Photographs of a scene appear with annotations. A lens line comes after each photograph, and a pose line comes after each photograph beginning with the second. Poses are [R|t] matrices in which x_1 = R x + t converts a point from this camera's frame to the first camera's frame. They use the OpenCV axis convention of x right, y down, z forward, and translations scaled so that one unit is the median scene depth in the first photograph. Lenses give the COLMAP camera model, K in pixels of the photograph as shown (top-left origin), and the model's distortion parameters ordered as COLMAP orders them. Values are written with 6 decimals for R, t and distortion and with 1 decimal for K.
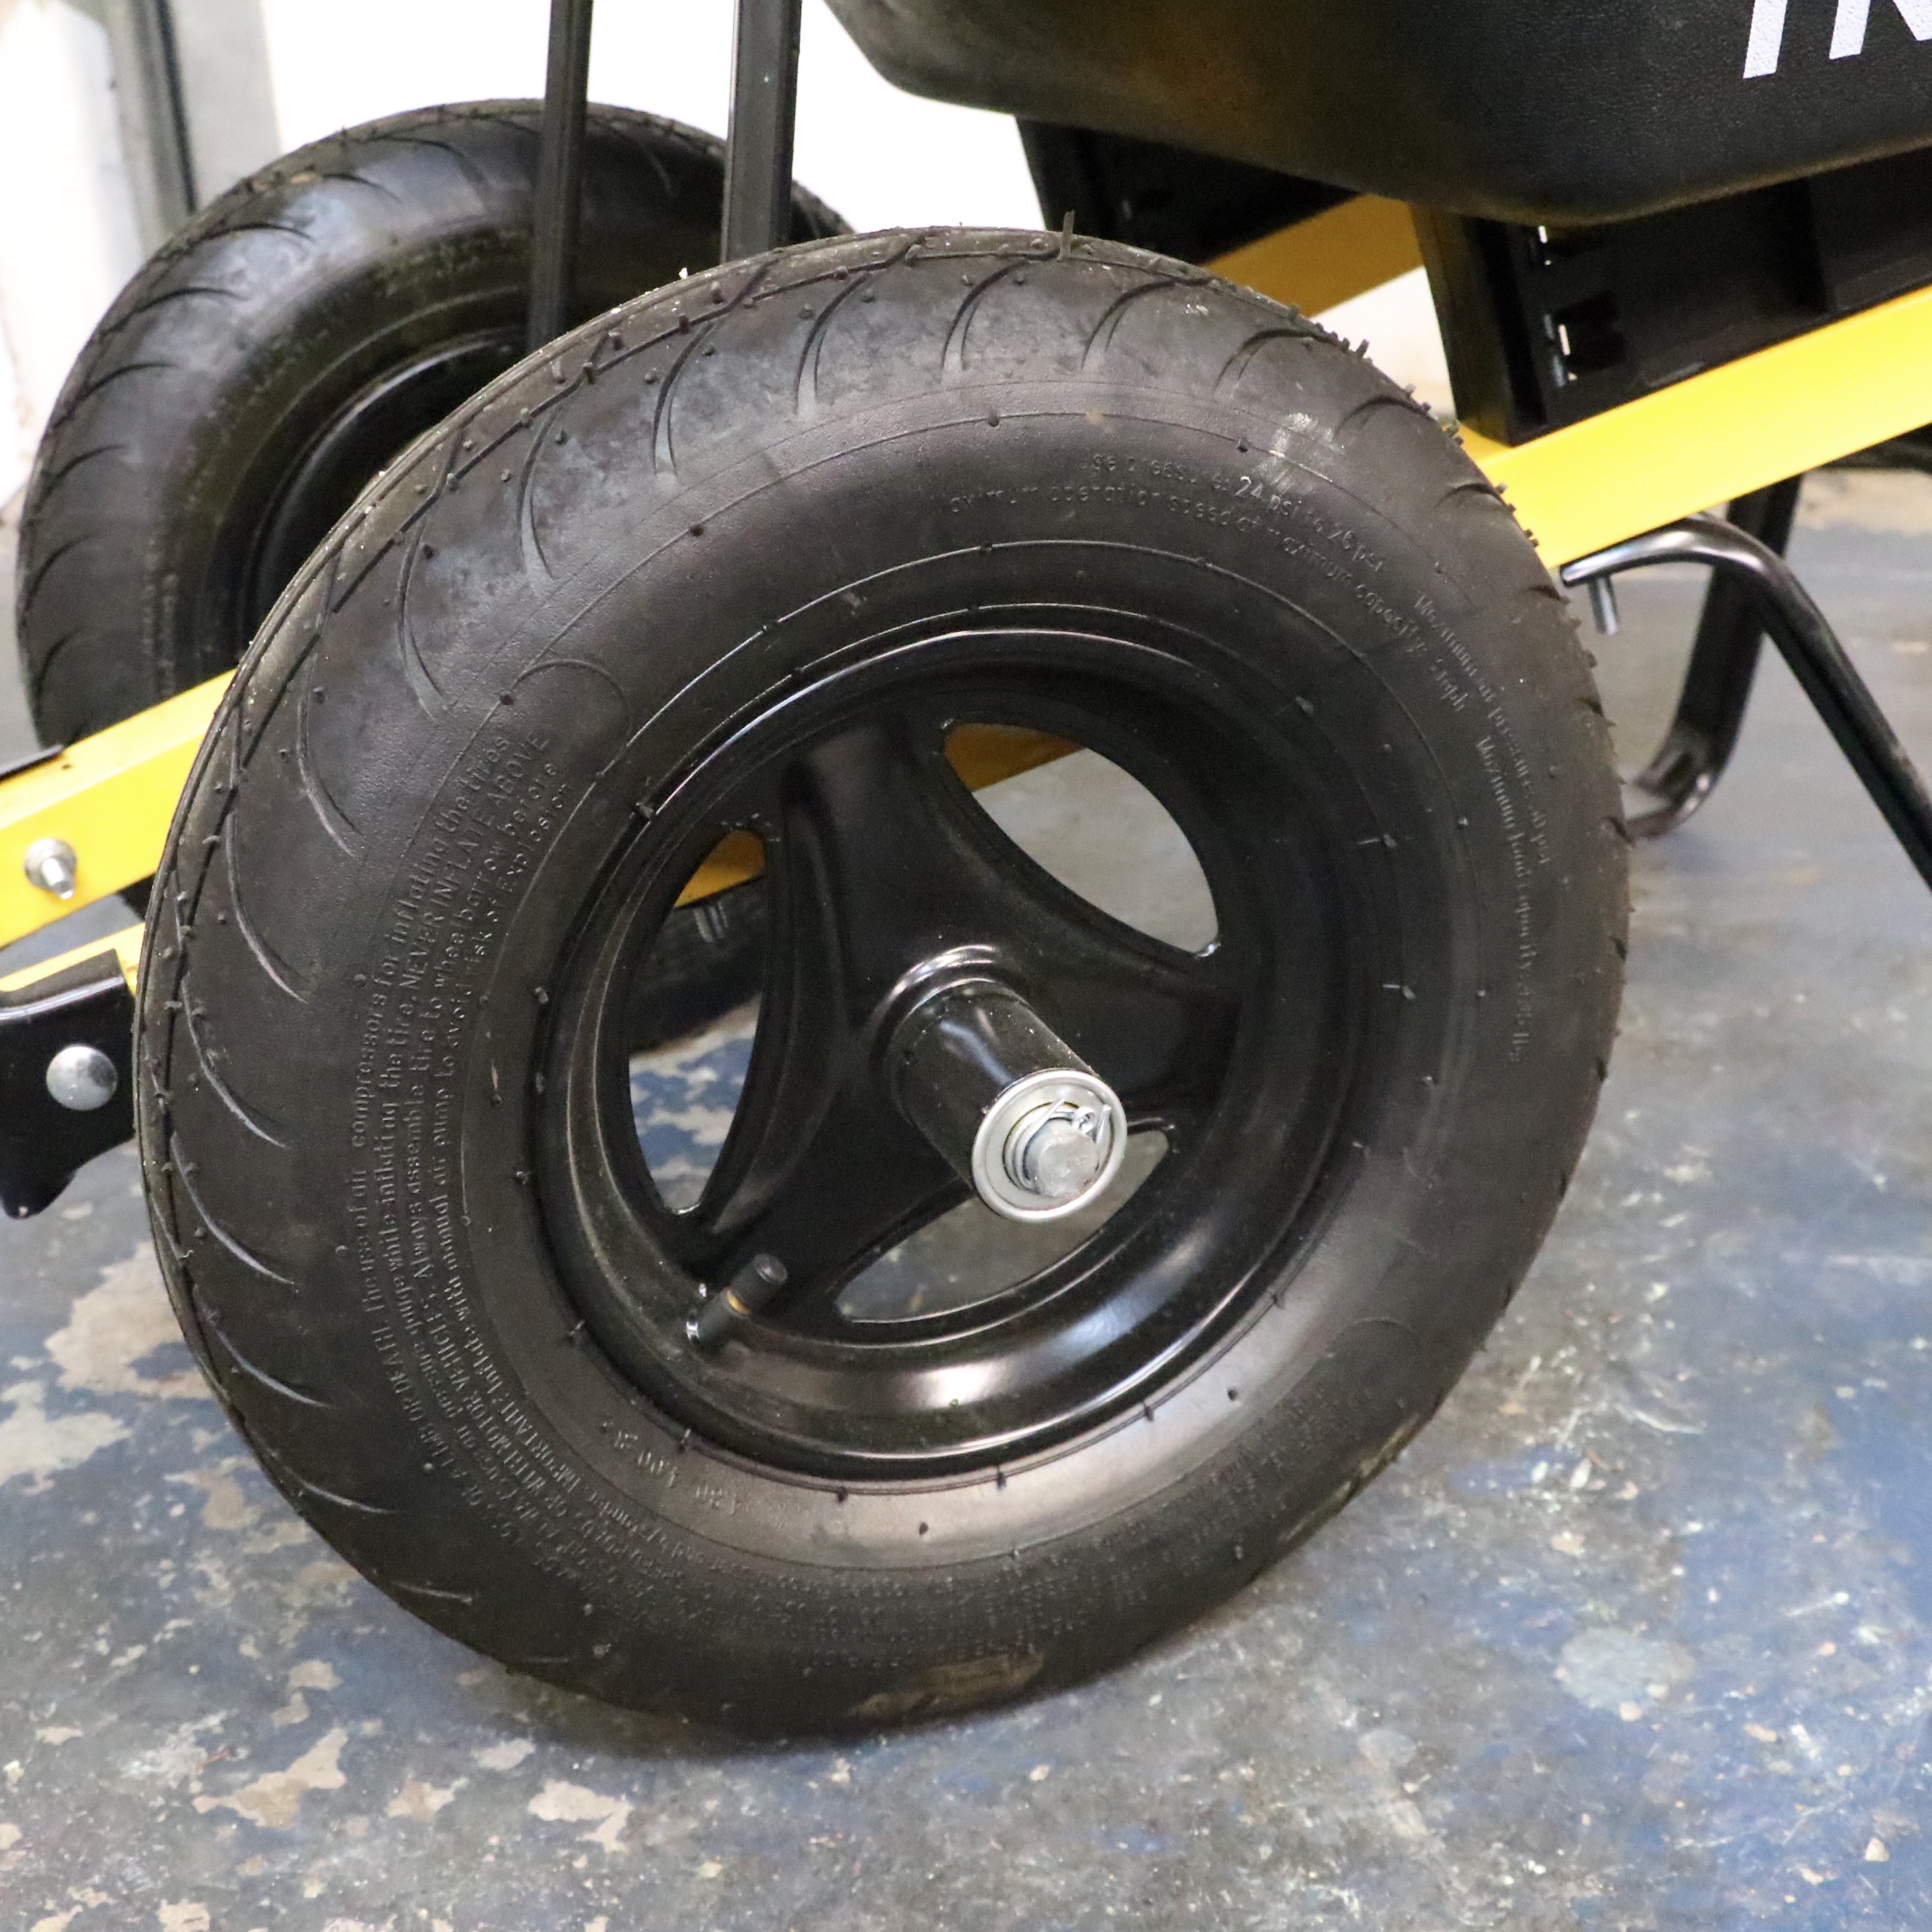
lens RADIAL K [[2641.6, 0, 960.0], [0, 2641.6, 970.7], [0, 0, 1]] dist [-0.119538, 0.000000]
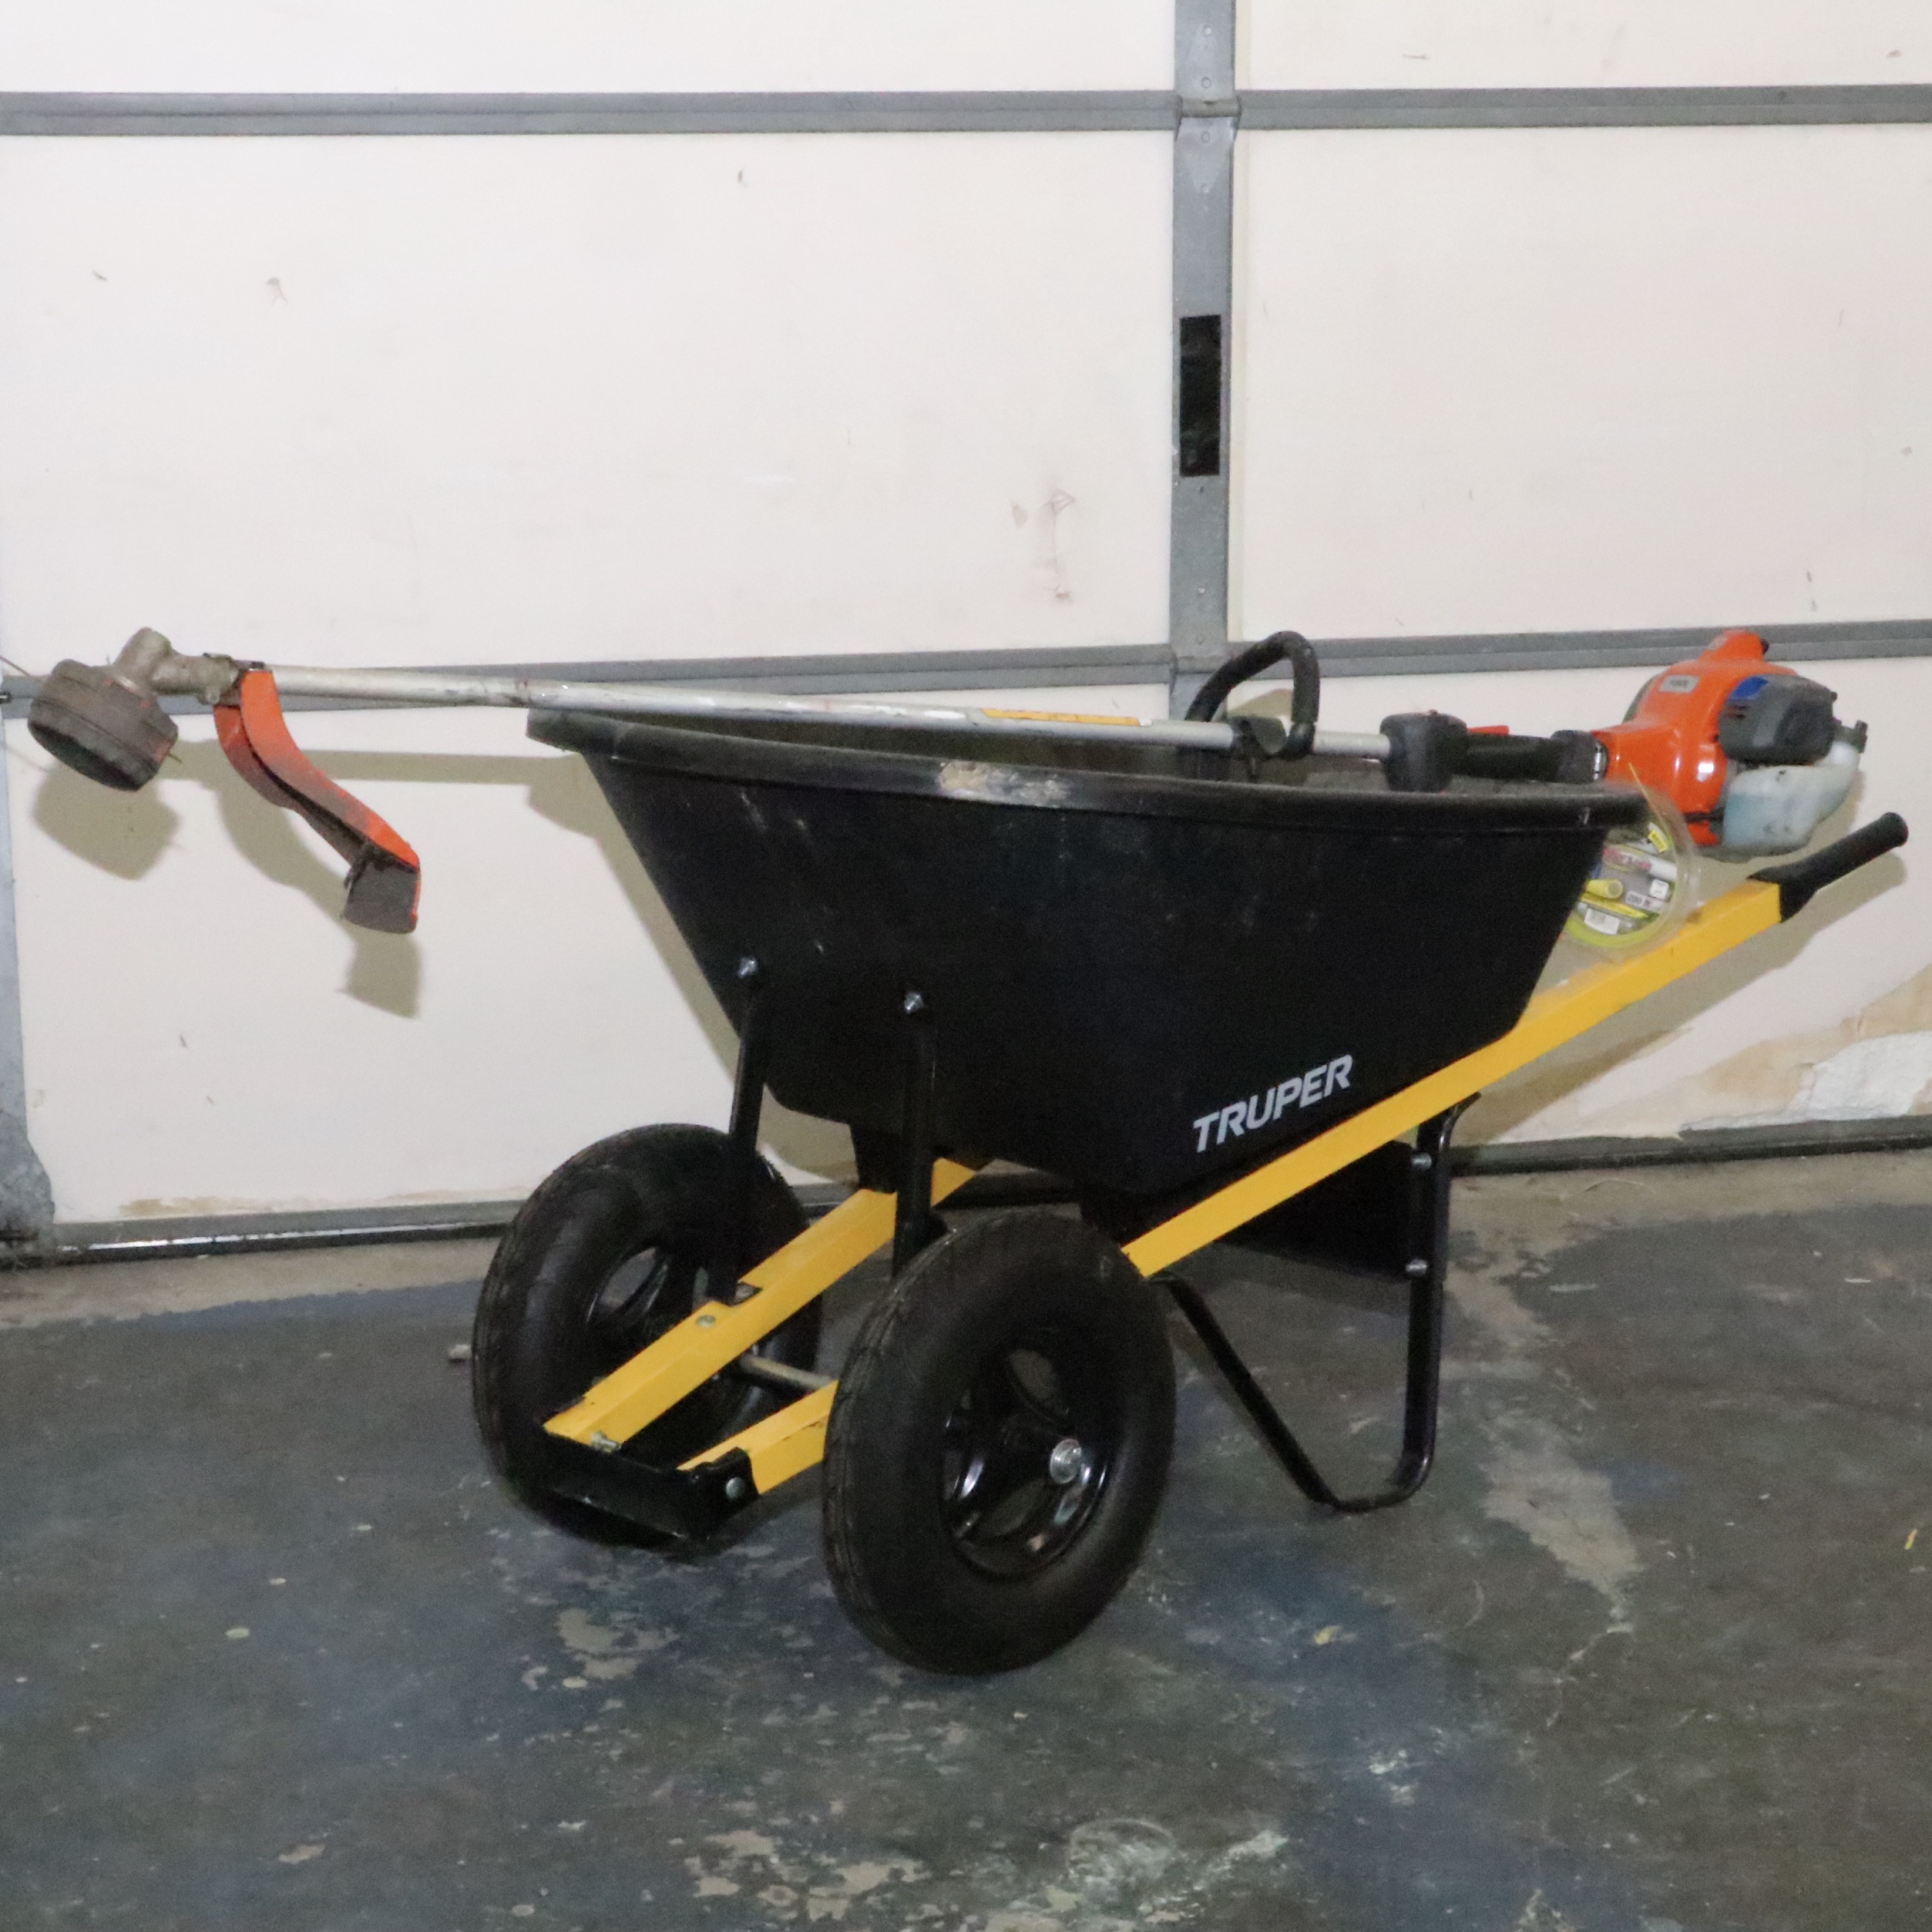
lens RADIAL K [[4236.8, 0, 963.3], [0, 4236.8, 967.6], [0, 0, 1]] dist [-0.057254, 0.000000]
pose [[0.908975, -0.039185, 0.415005, -2.134148], [0.126358, 0.974632, -0.184734, 0.397492], [-0.397238, 0.220358, 0.890867, -3.672637]]
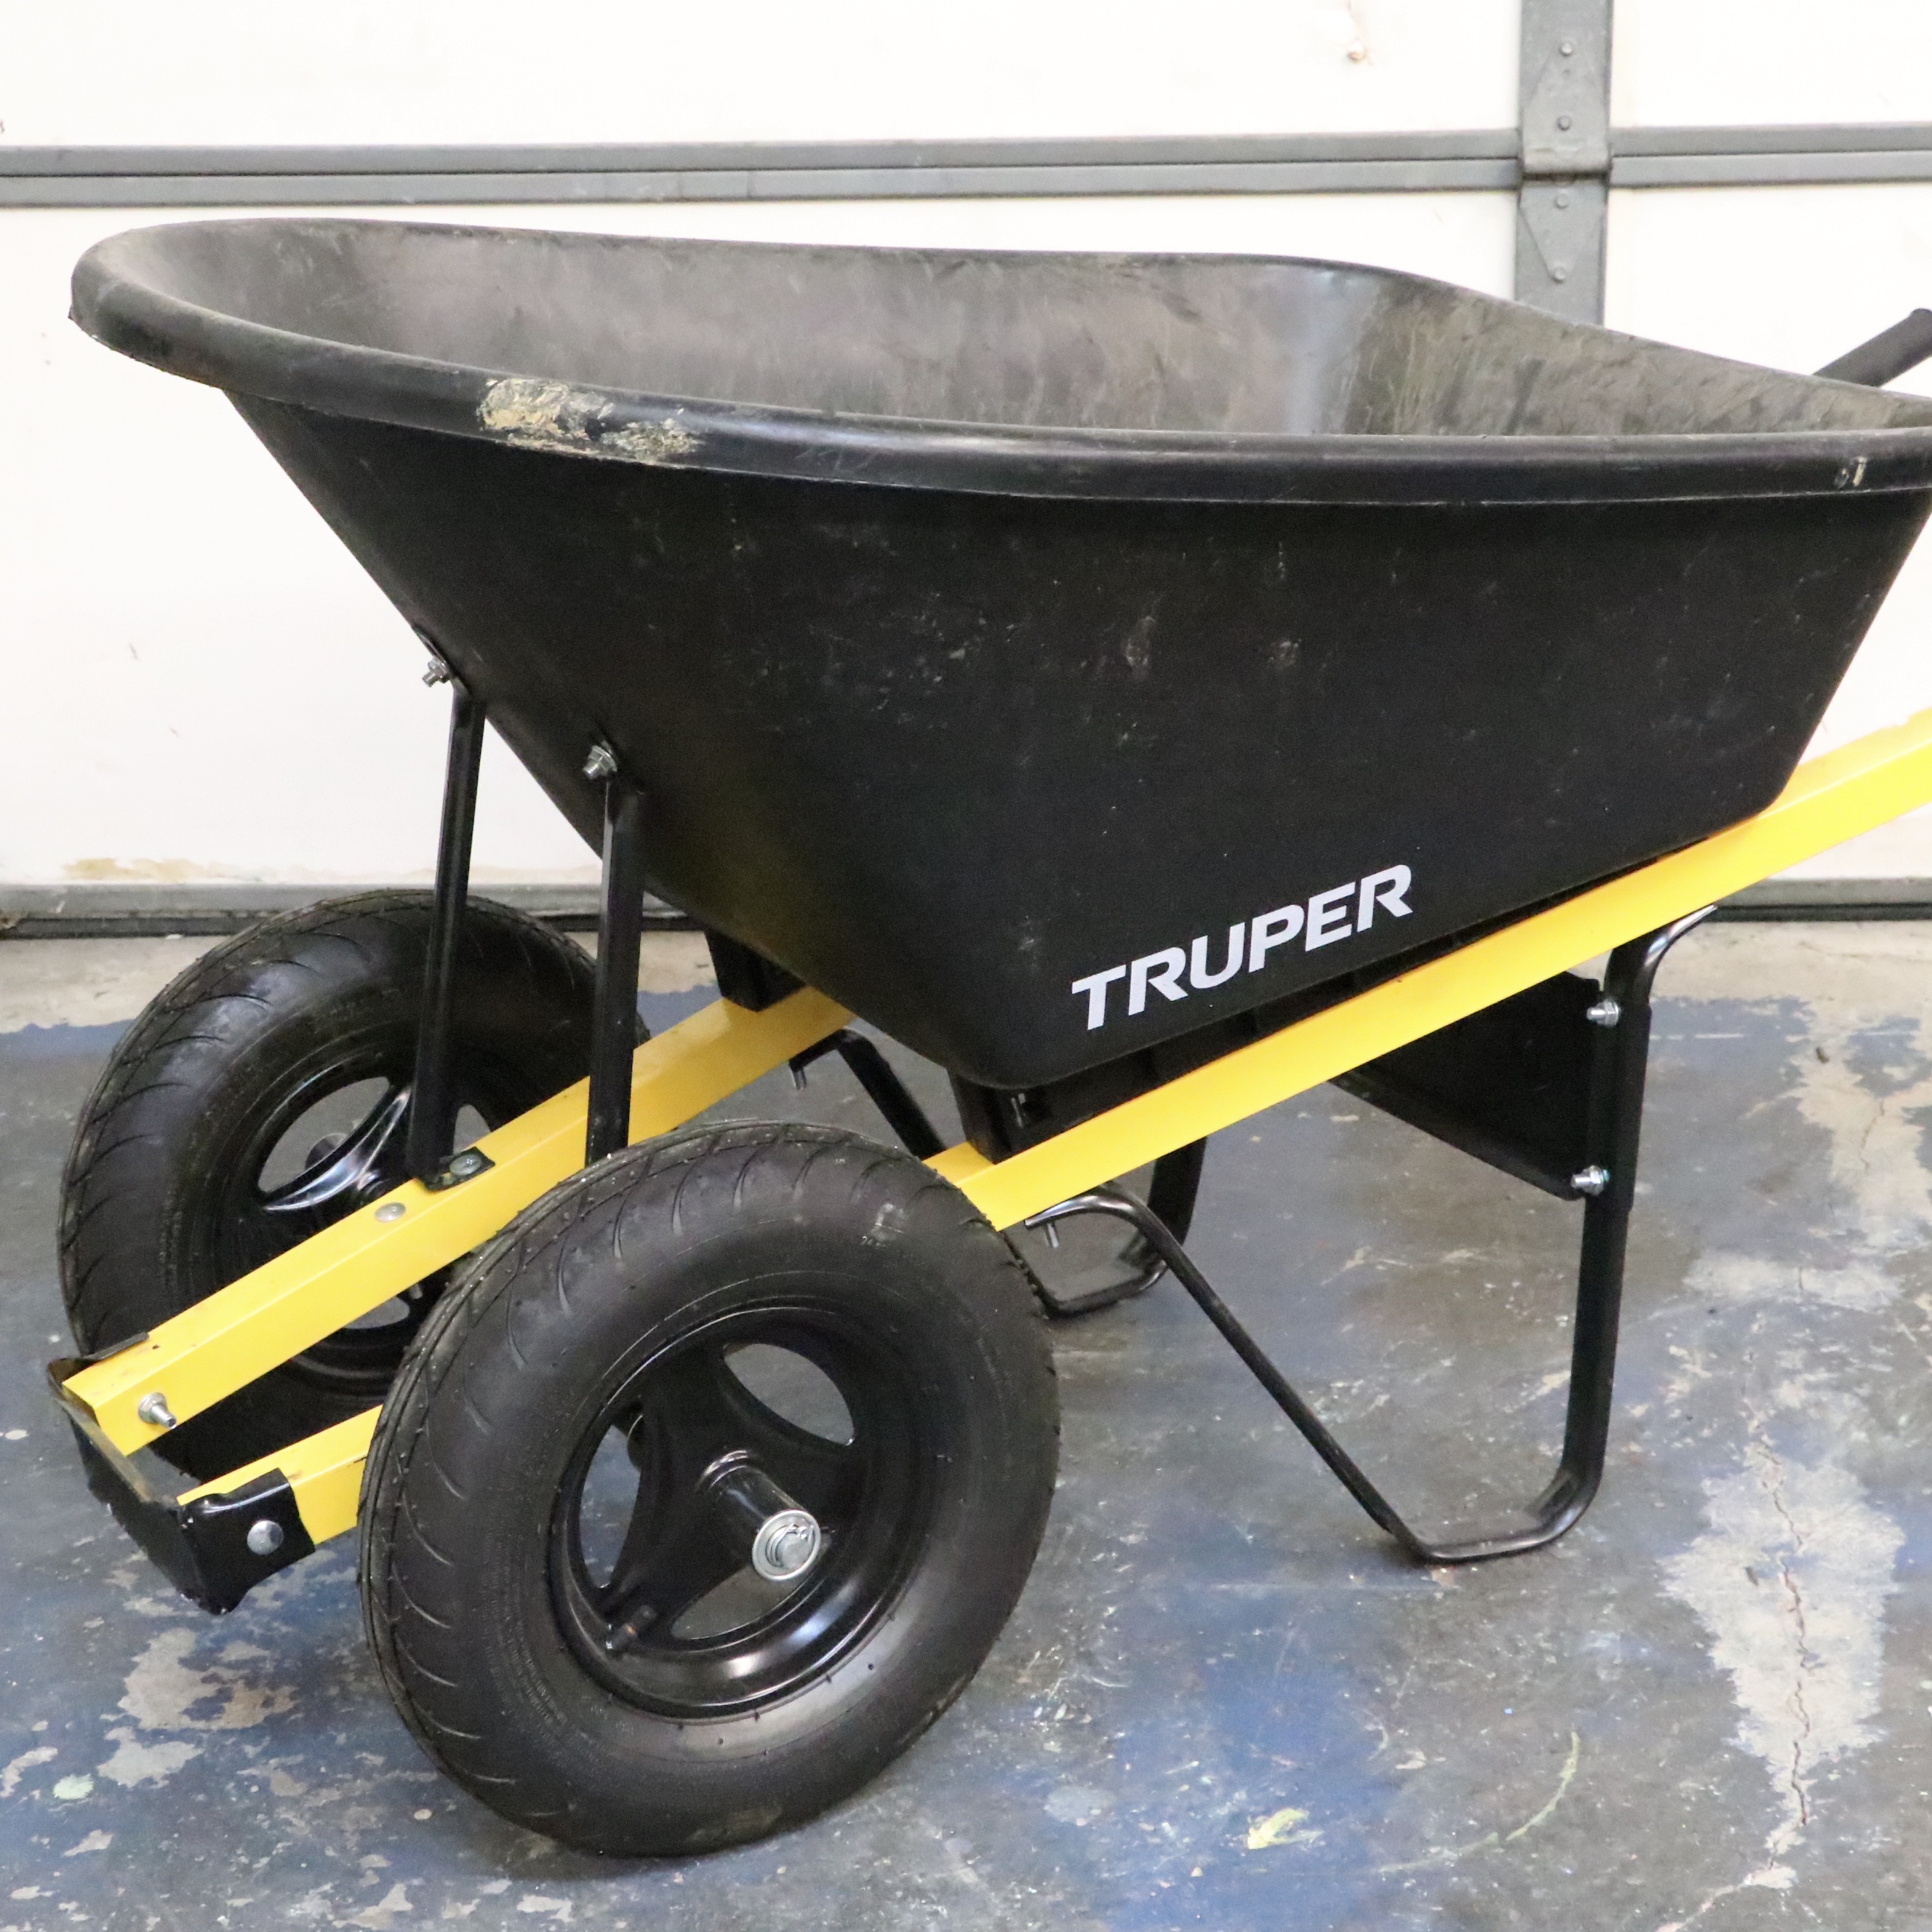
lens RADIAL K [[4052.5, 0, 982.4], [0, 4052.5, 966.4], [0, 0, 1]] dist [0.006044, 0.000000]
pose [[0.986352, -0.031227, 0.161663, -0.286162], [0.042208, 0.996996, -0.064944, -0.159992], [-0.159149, 0.070882, 0.984707, -2.024442]]
